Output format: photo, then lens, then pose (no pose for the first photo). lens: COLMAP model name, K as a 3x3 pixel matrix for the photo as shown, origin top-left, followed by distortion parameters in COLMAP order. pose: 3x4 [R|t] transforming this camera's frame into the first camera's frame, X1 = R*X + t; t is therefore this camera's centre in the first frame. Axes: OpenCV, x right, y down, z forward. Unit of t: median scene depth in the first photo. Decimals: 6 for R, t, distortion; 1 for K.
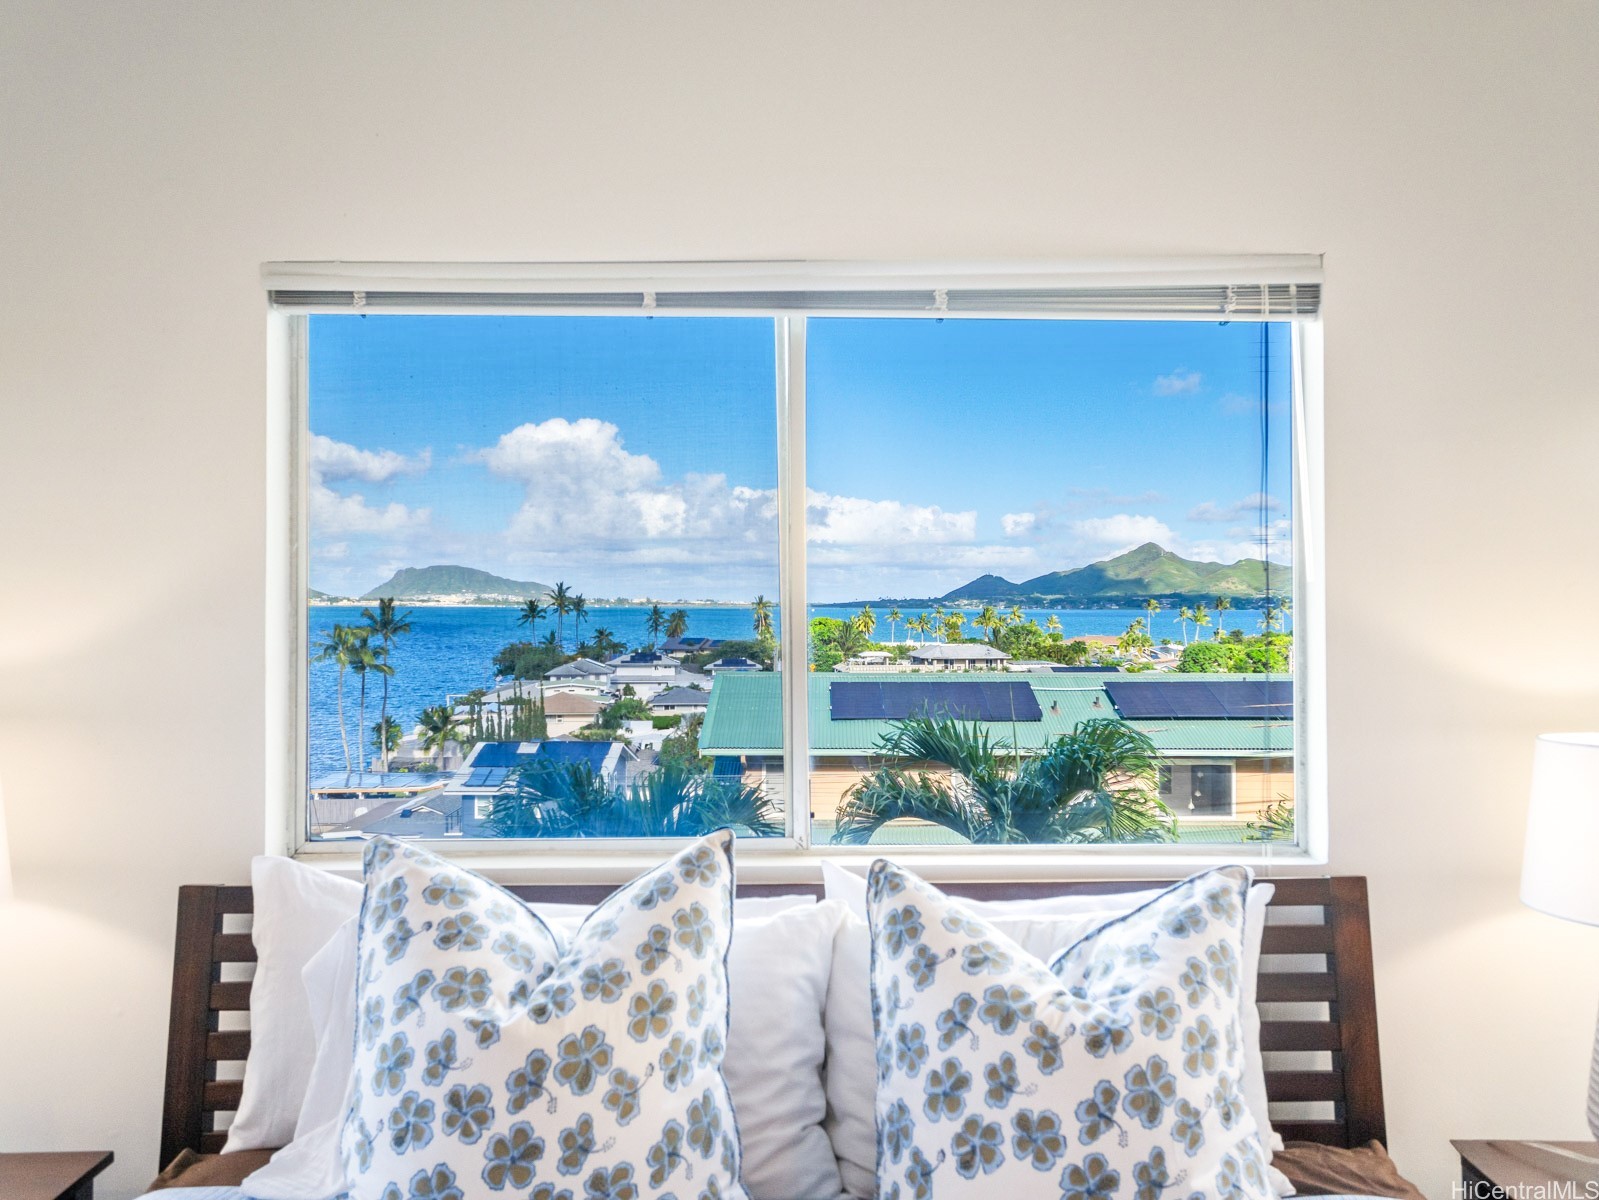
lens RADIAL K [[1271.2, 0, 799.5], [0, 1271.2, 600.0], [0, 0, 1]] dist [0.006329, 0.000798]
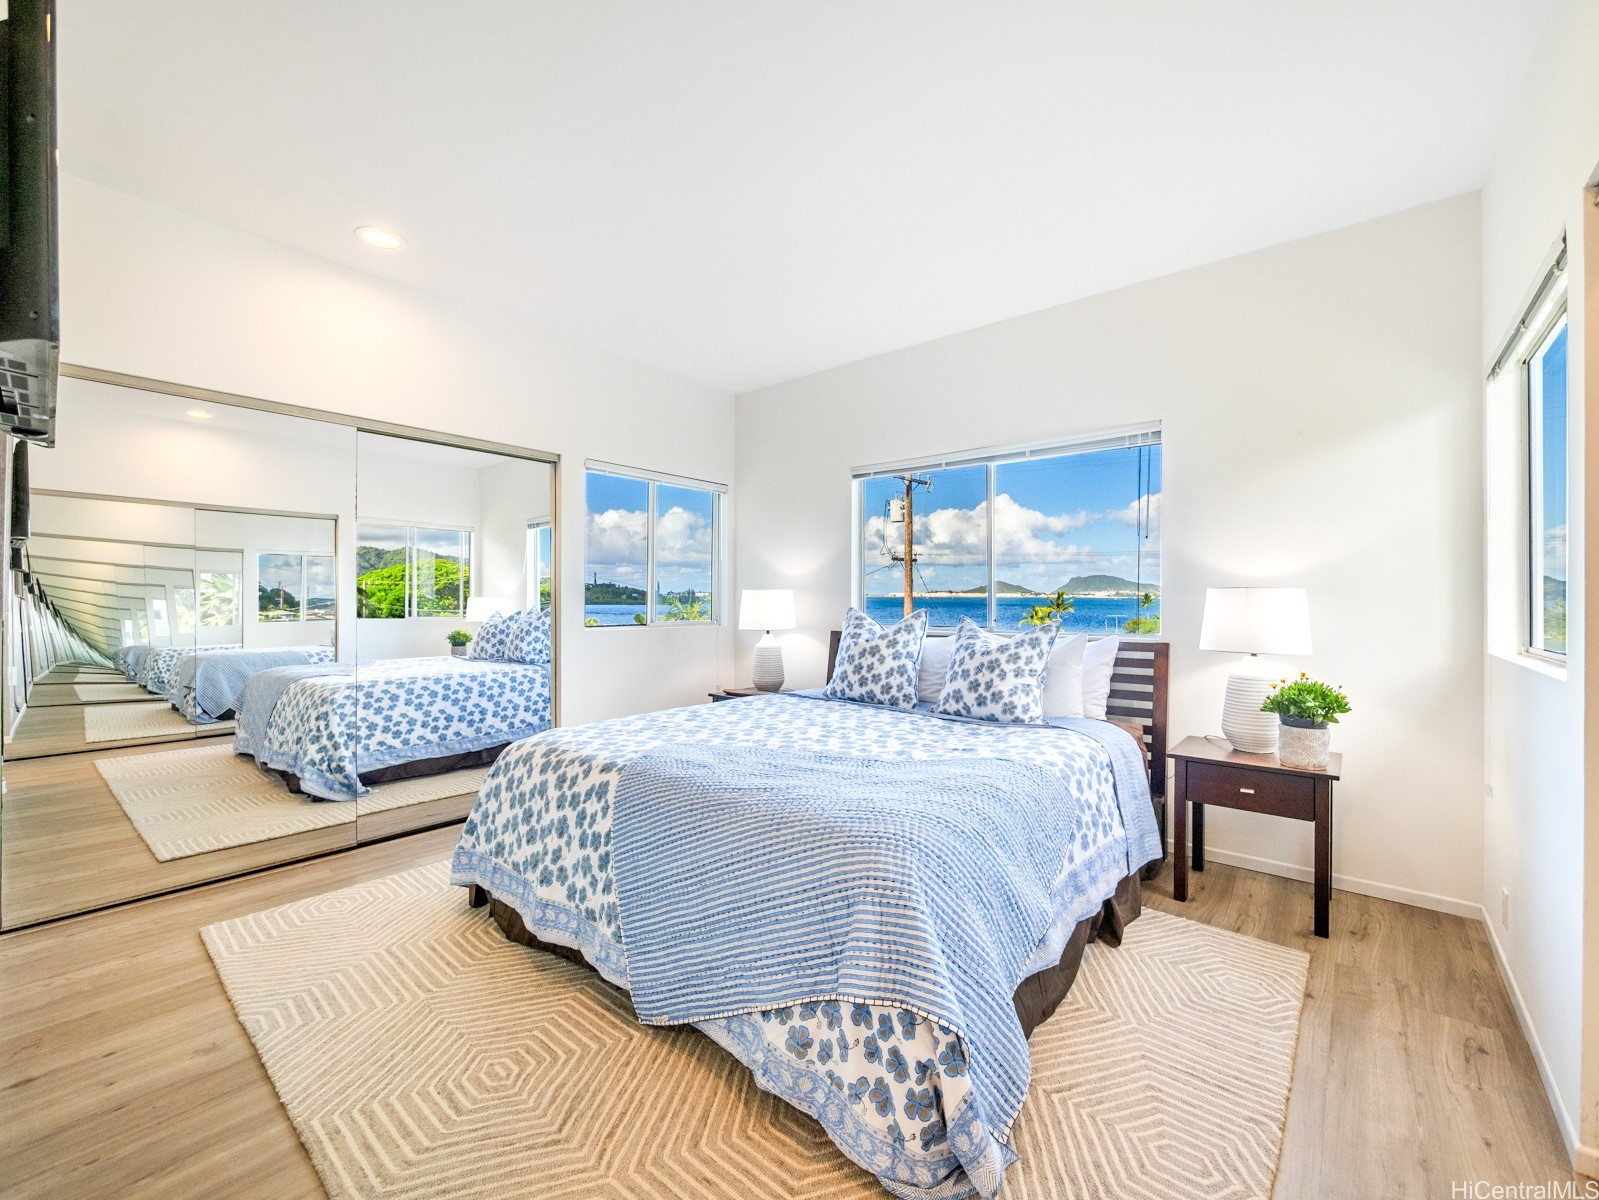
lens RADIAL K [[659.7, 0, 799.5], [0, 659.7, 600.0], [0, 0, 1]] dist [-0.001212, 0.000014]
pose [[0.768545, 0.008851, -0.639735, 1.049159], [-0.002790, 0.999941, 0.010483, 0.156739], [0.639790, -0.006272, 0.768524, -0.882274]]
